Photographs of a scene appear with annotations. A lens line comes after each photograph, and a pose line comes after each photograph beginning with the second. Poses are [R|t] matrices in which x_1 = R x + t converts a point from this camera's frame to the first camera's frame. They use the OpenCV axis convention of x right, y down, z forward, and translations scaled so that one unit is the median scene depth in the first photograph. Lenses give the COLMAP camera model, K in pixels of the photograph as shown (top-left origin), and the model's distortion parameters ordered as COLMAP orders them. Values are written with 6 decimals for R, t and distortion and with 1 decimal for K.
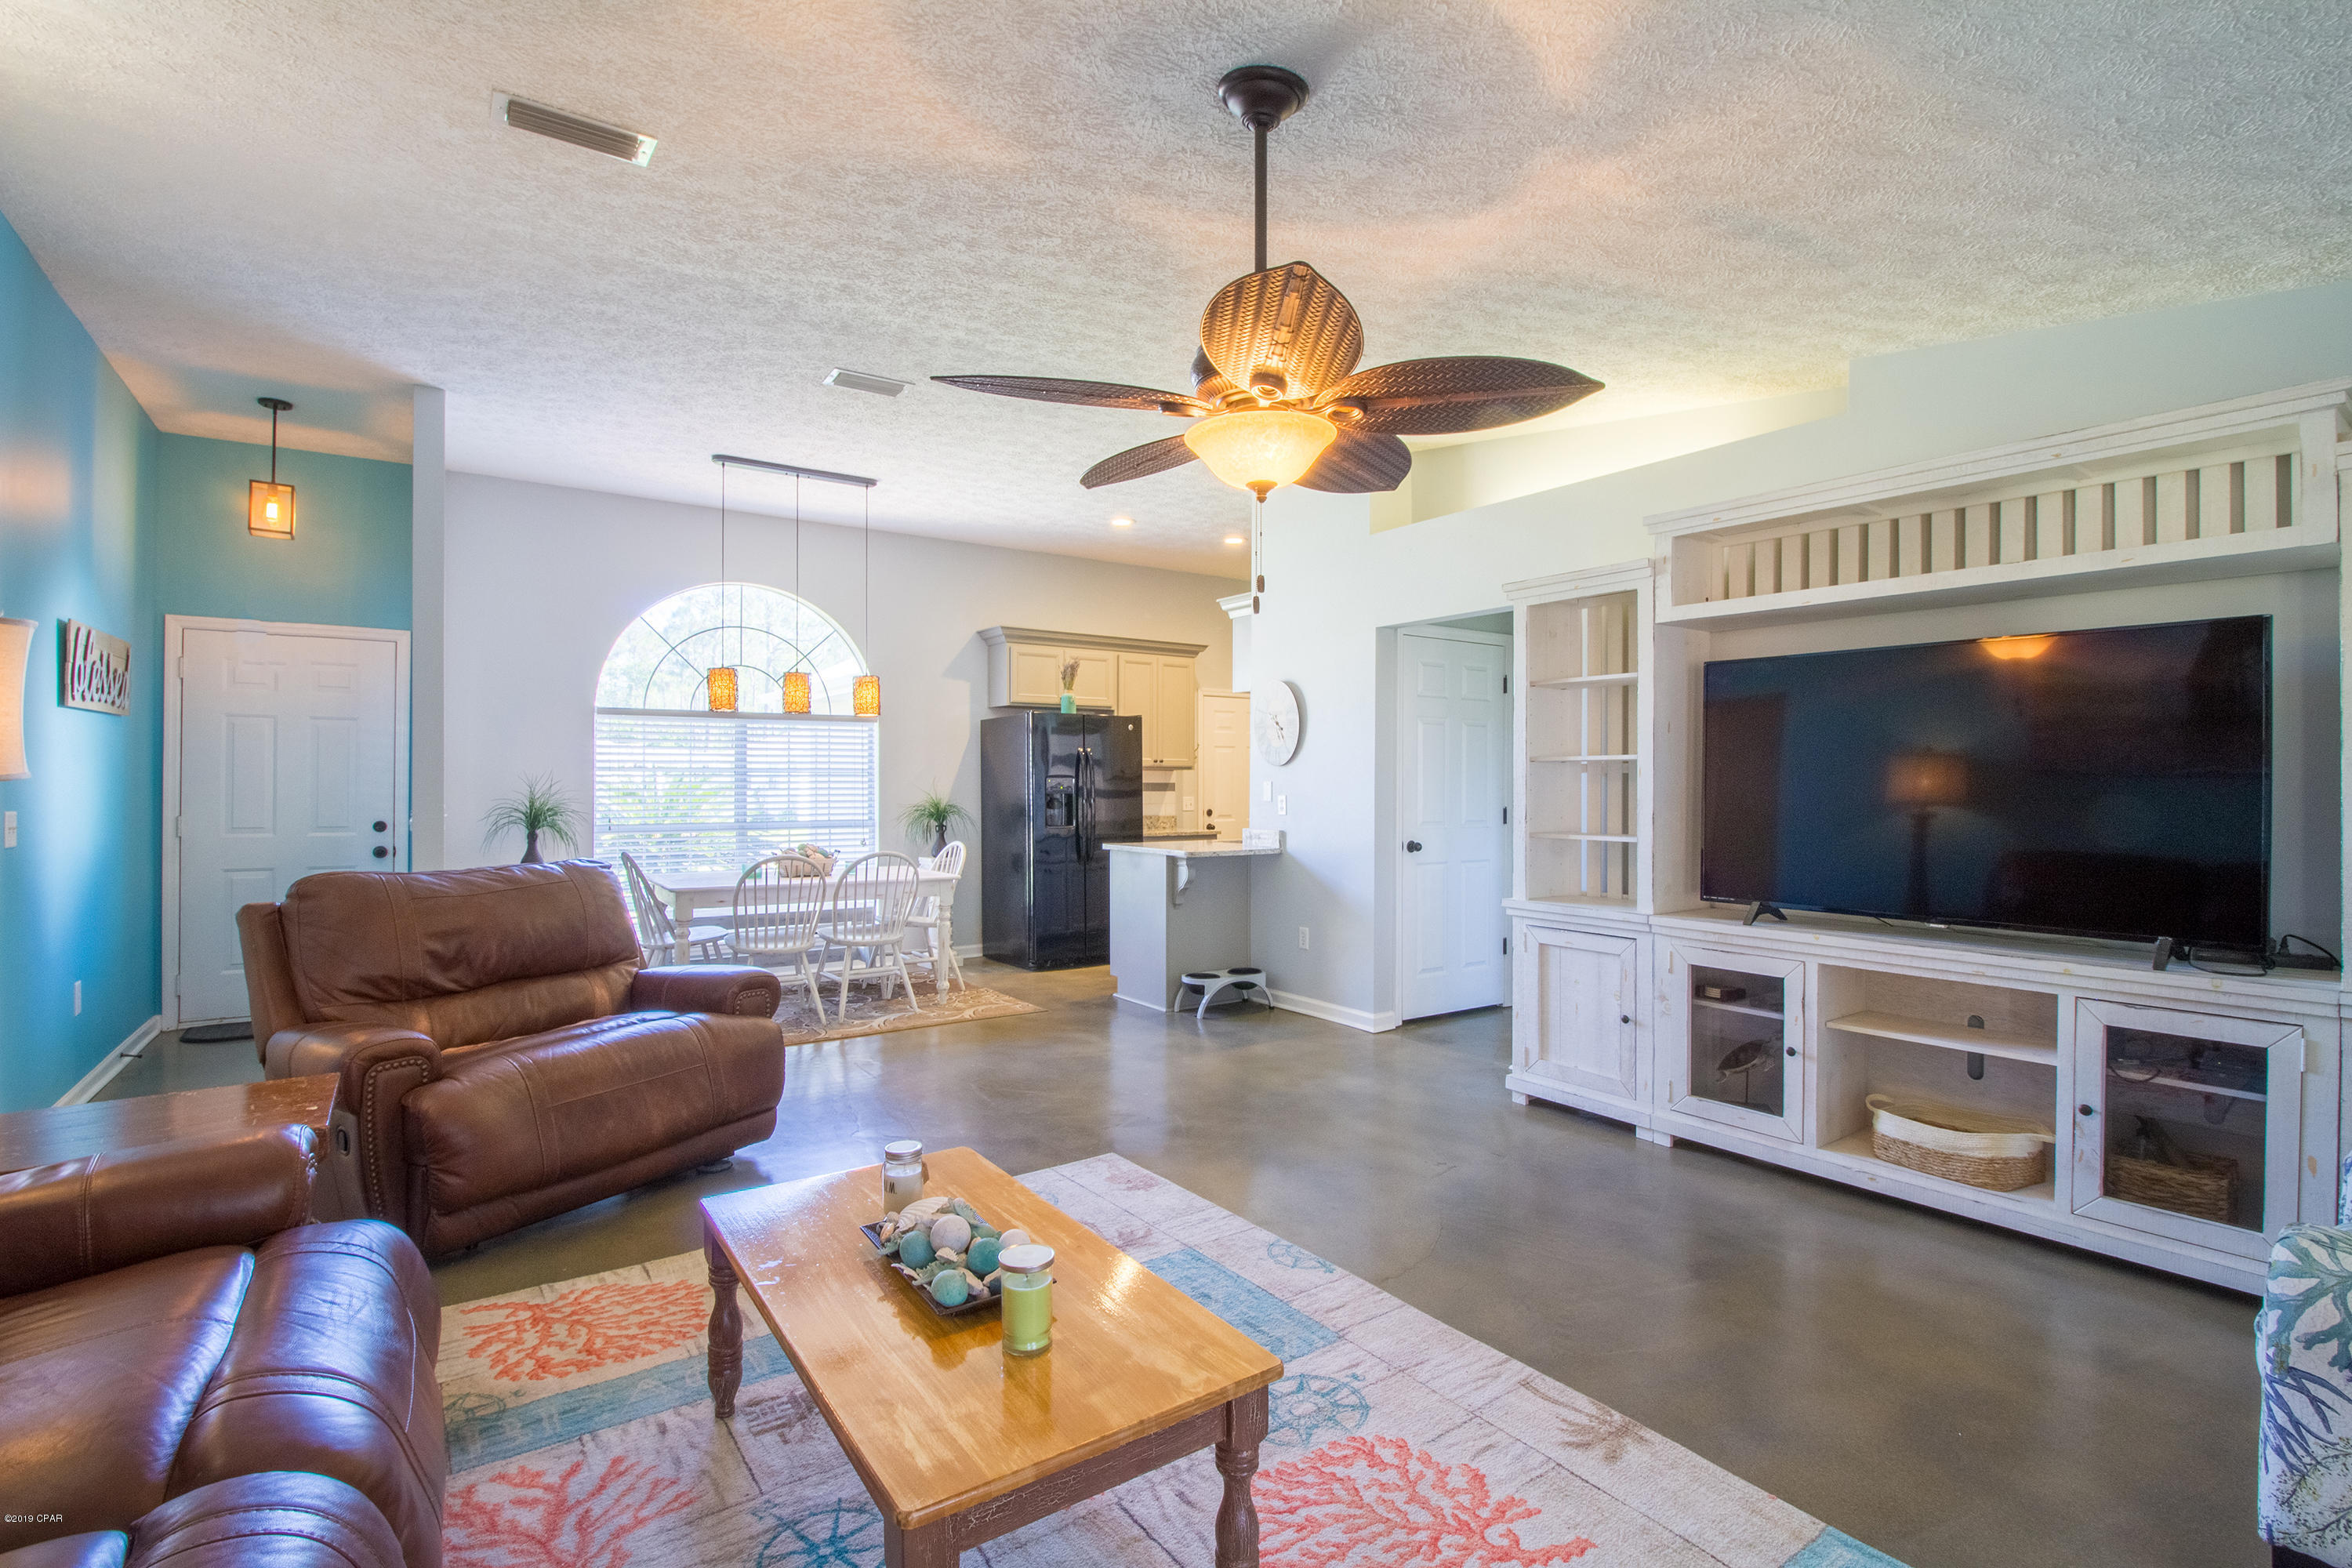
lens RADIAL K [[1088.2, 0, 1185.1], [0, 1088.2, 782.4], [0, 0, 1]] dist [0.000841, -0.014065]
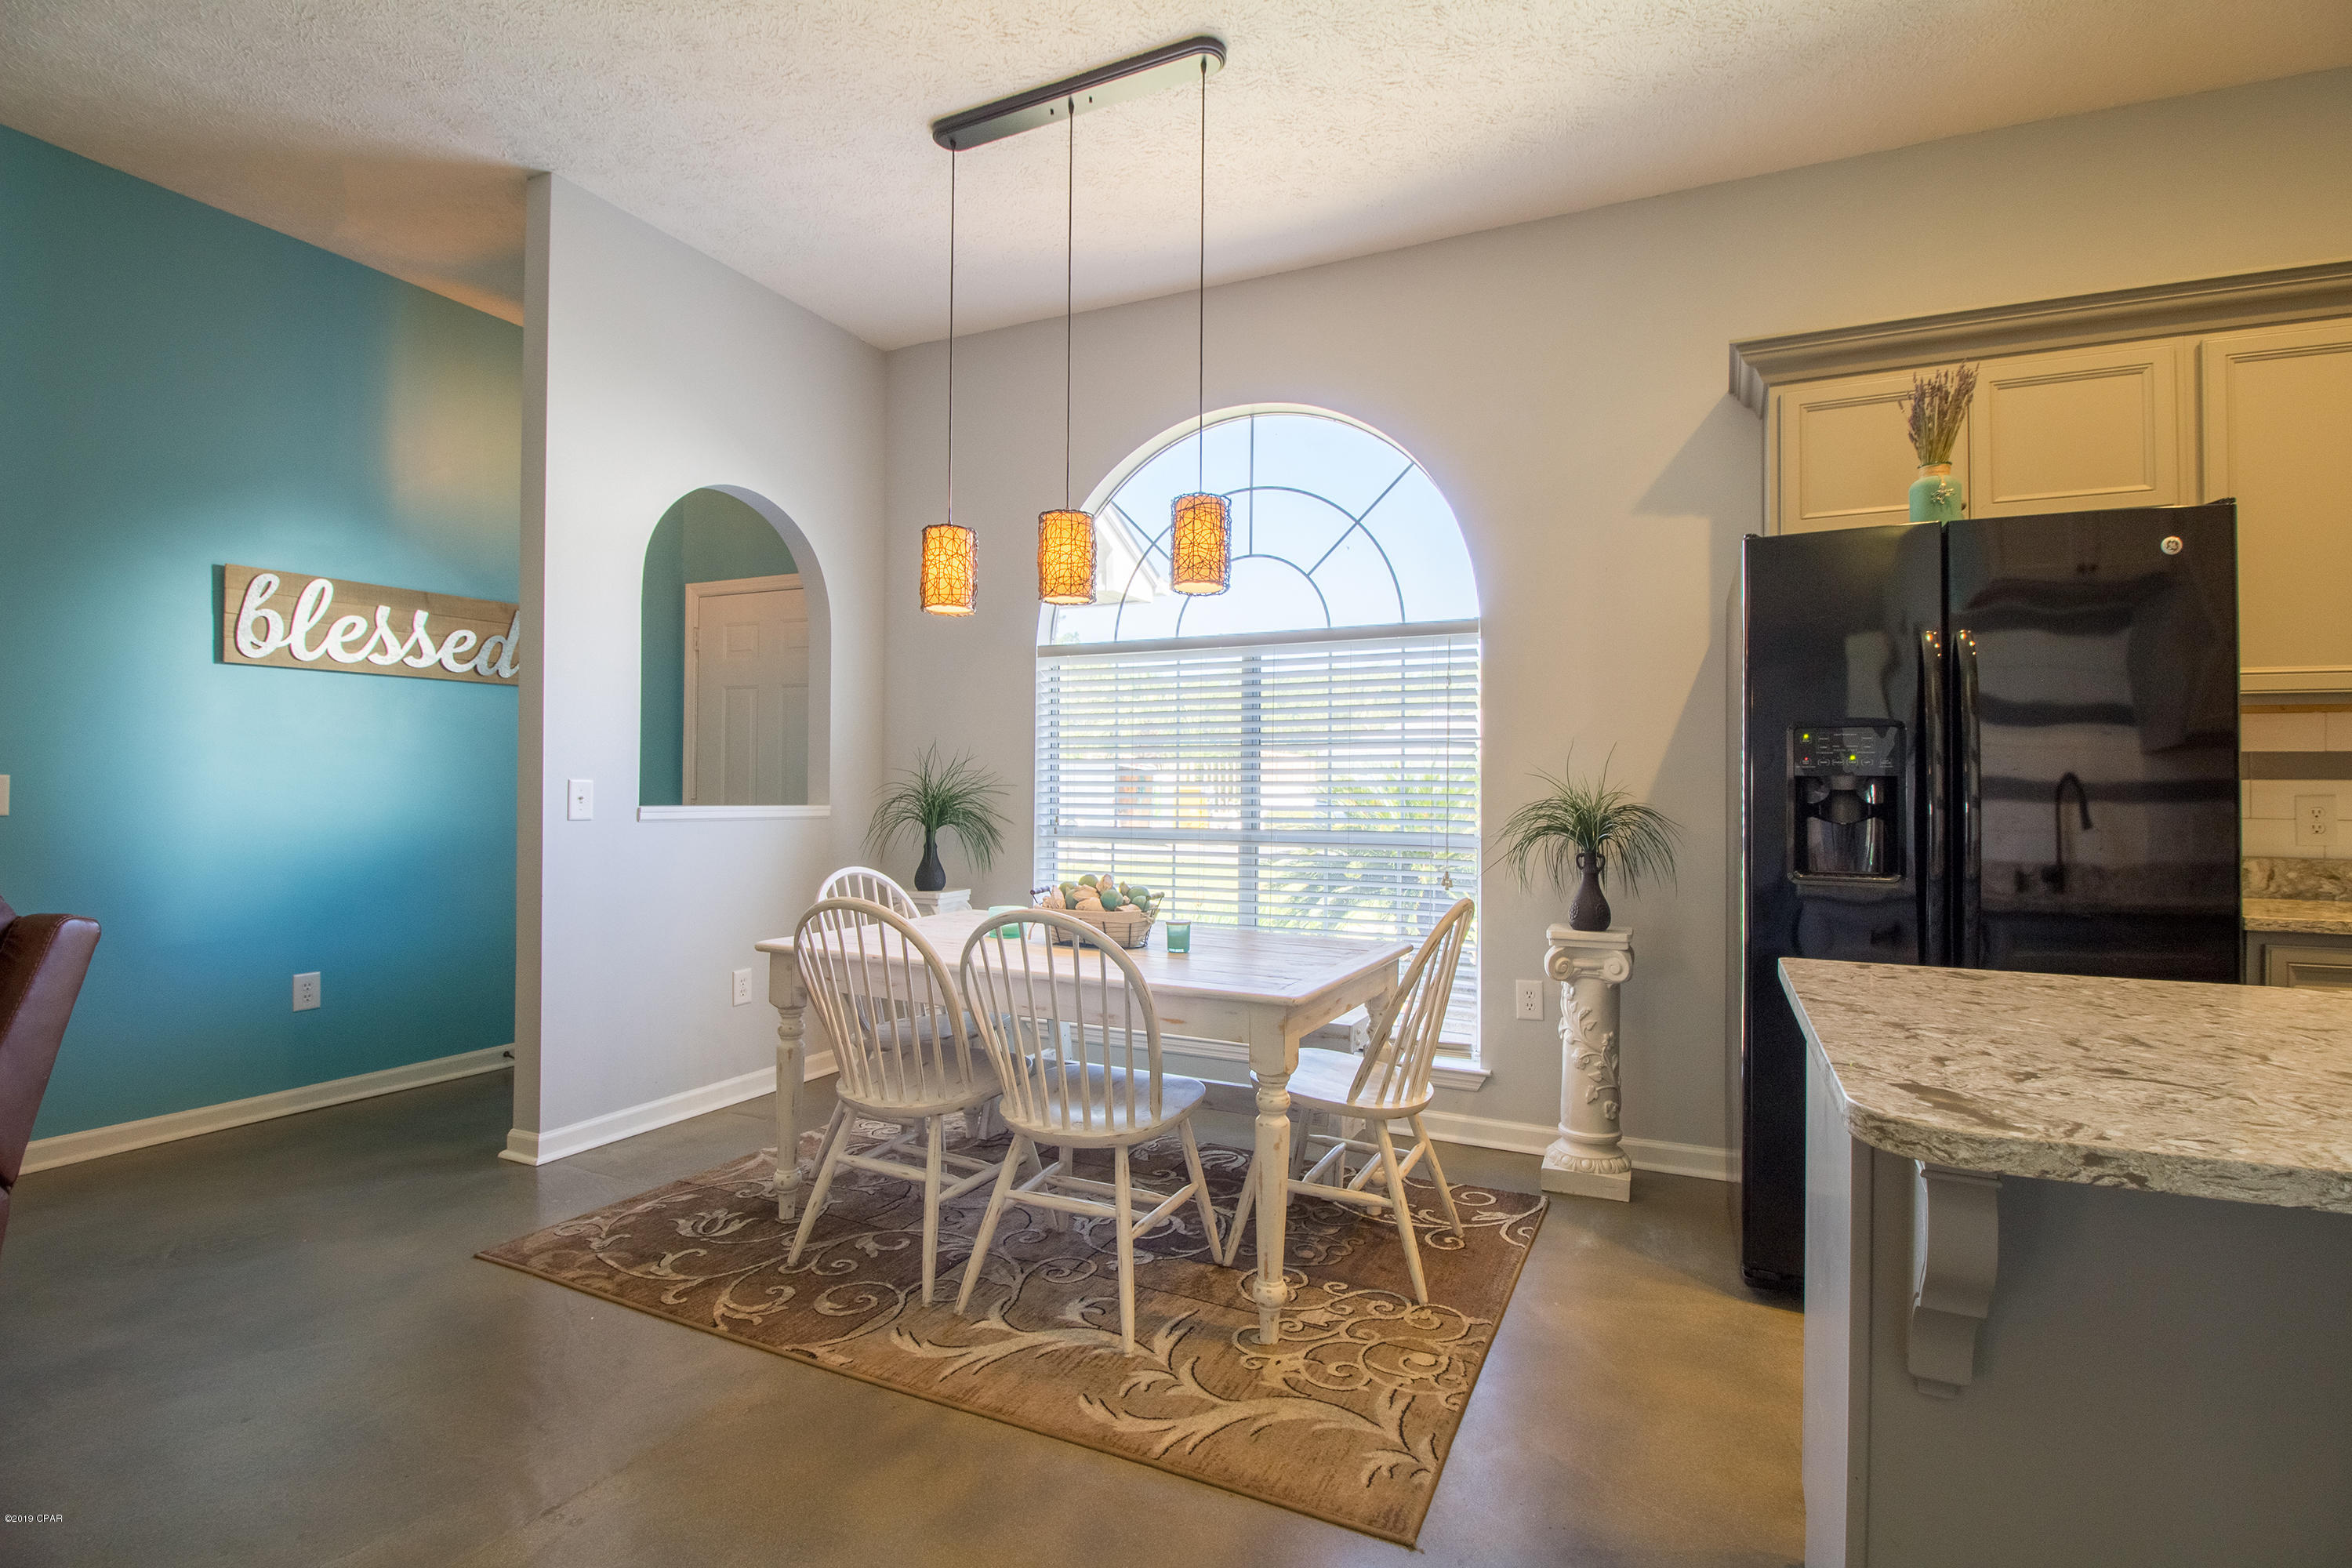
lens RADIAL K [[1088.2, 0, 1185.1], [0, 1088.2, 782.4], [0, 0, 1]] dist [0.000841, -0.014065]
pose [[0.499138, -0.001974, -0.866520, 0.100310], [-0.007493, 0.999950, -0.006594, 0.023275], [0.866490, 0.009784, 0.499099, 0.989298]]
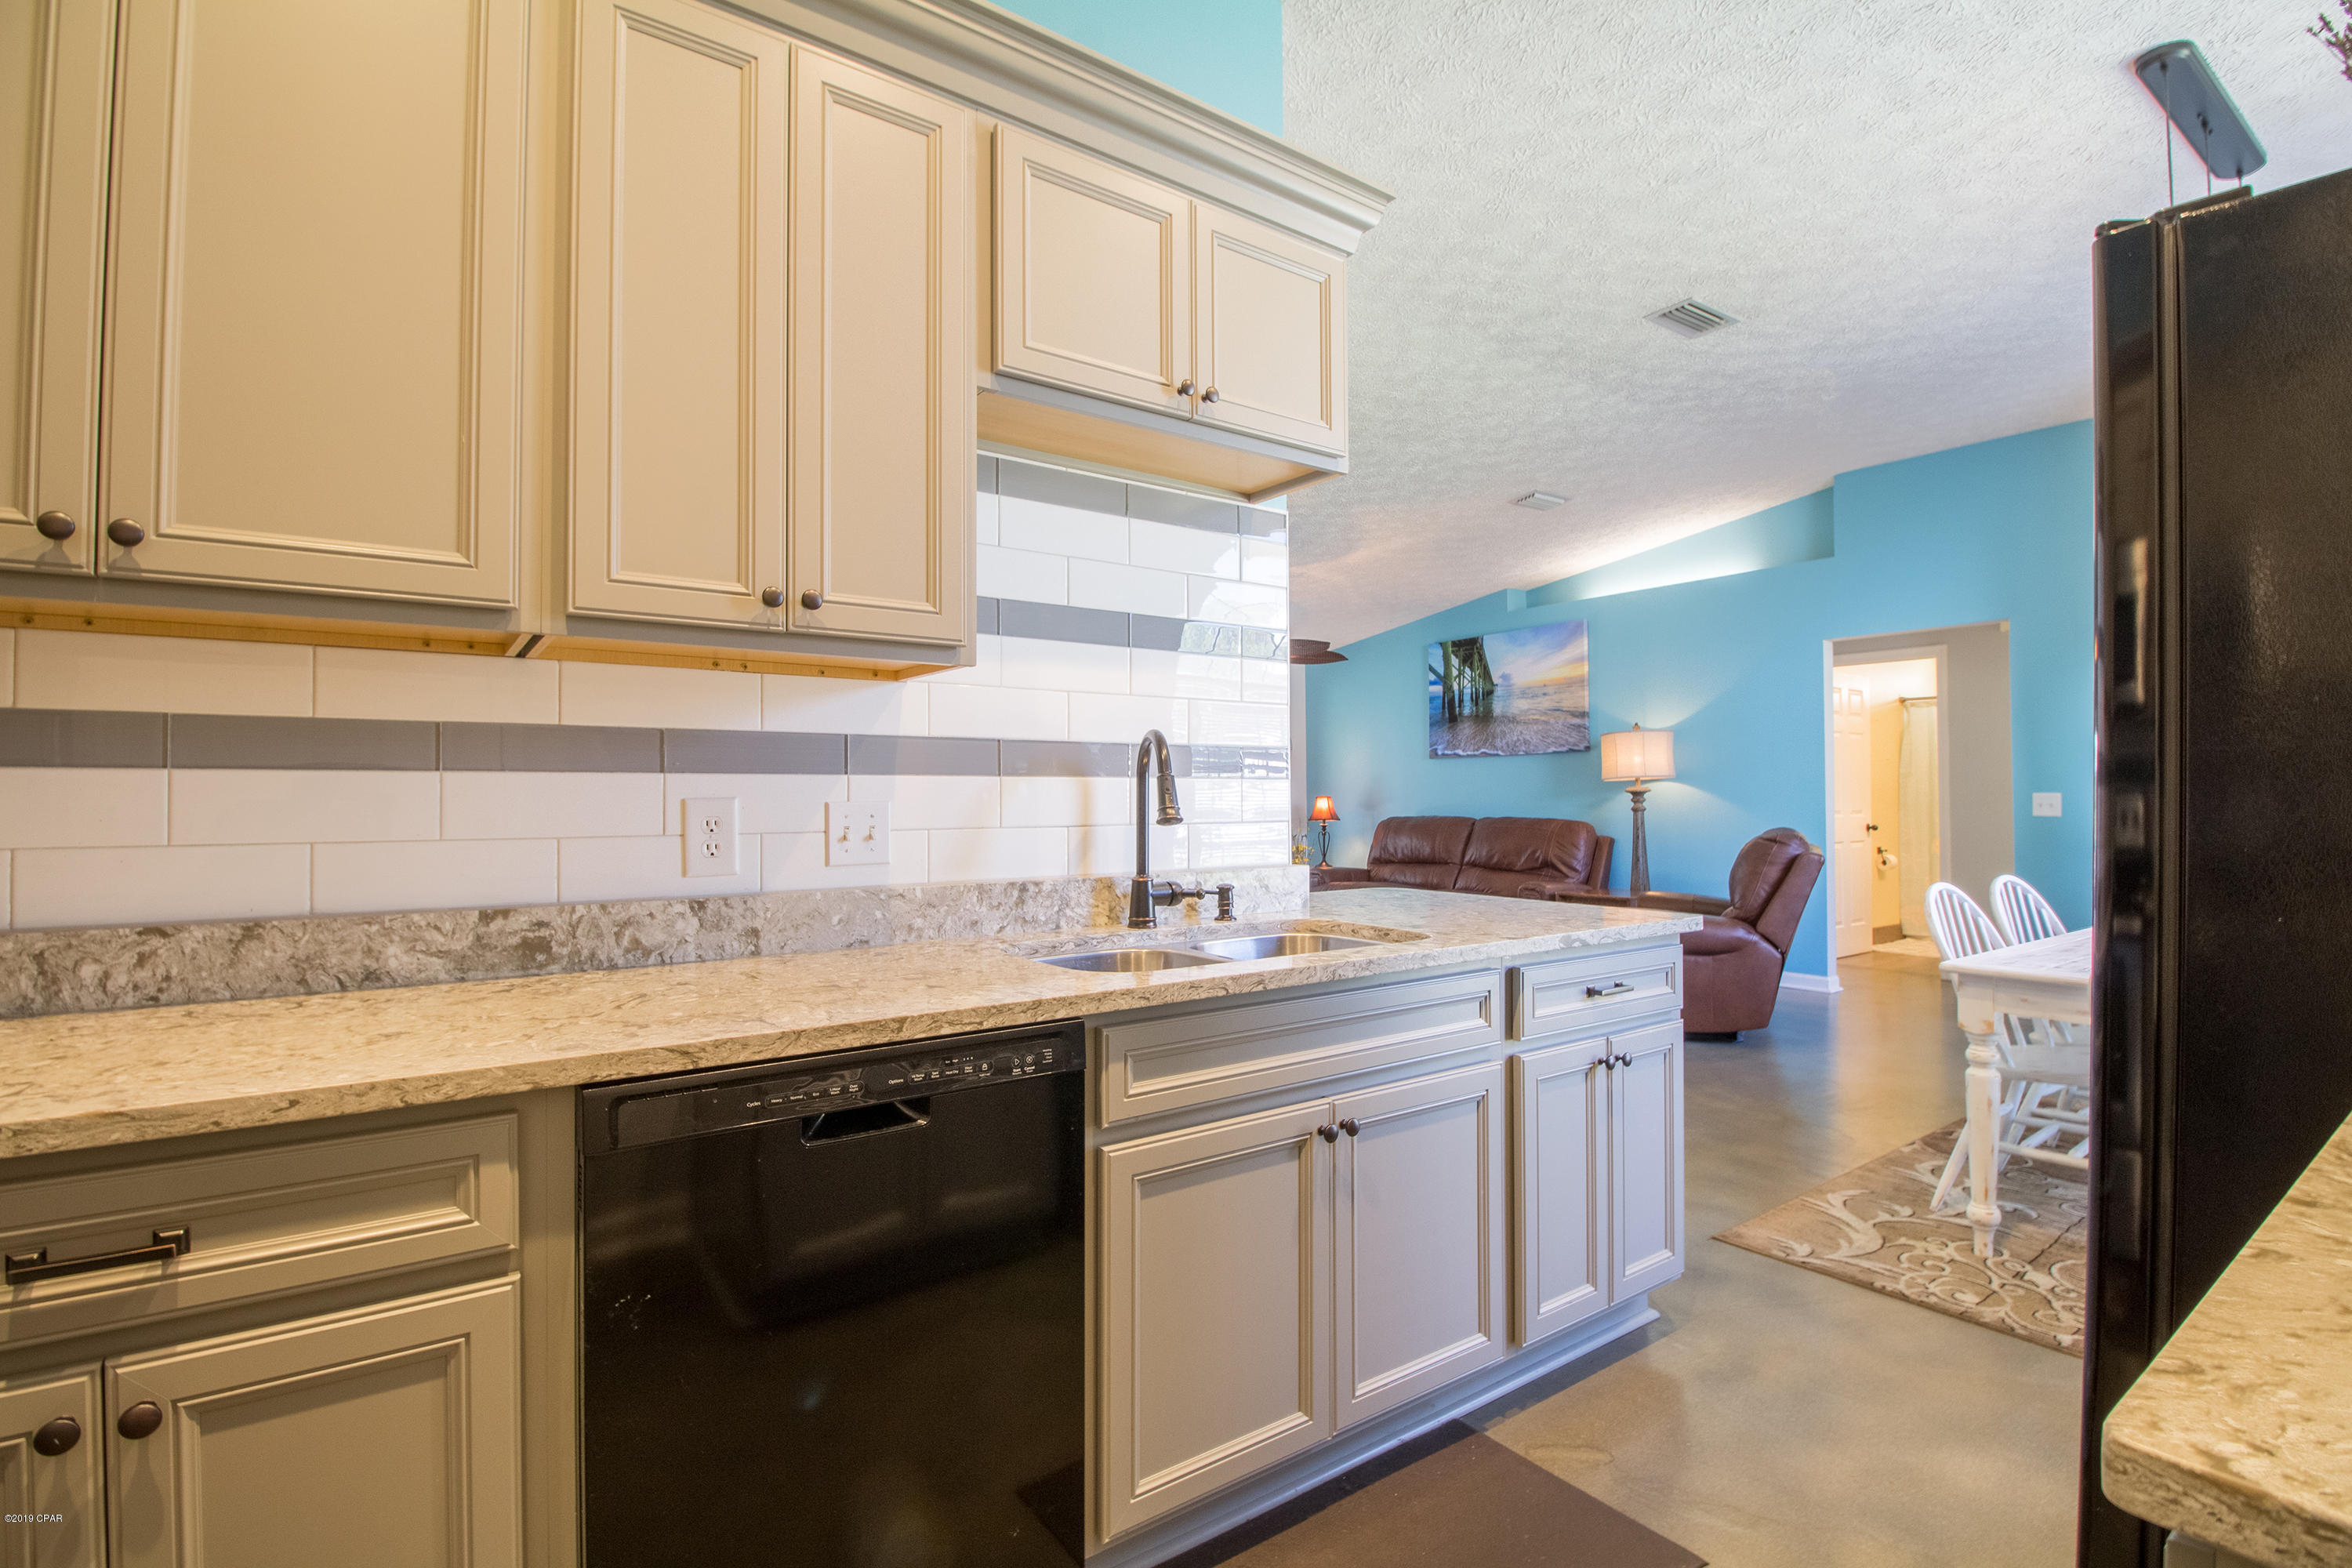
lens RADIAL K [[1088.2, 0, 1185.1], [0, 1088.2, 782.4], [0, 0, 1]] dist [0.000841, -0.014065]
pose [[-0.999848, 0.003484, -0.017065, 0.132780], [0.003738, 0.999883, -0.014864, 0.022762], [0.017011, -0.014925, -0.999744, 1.793517]]
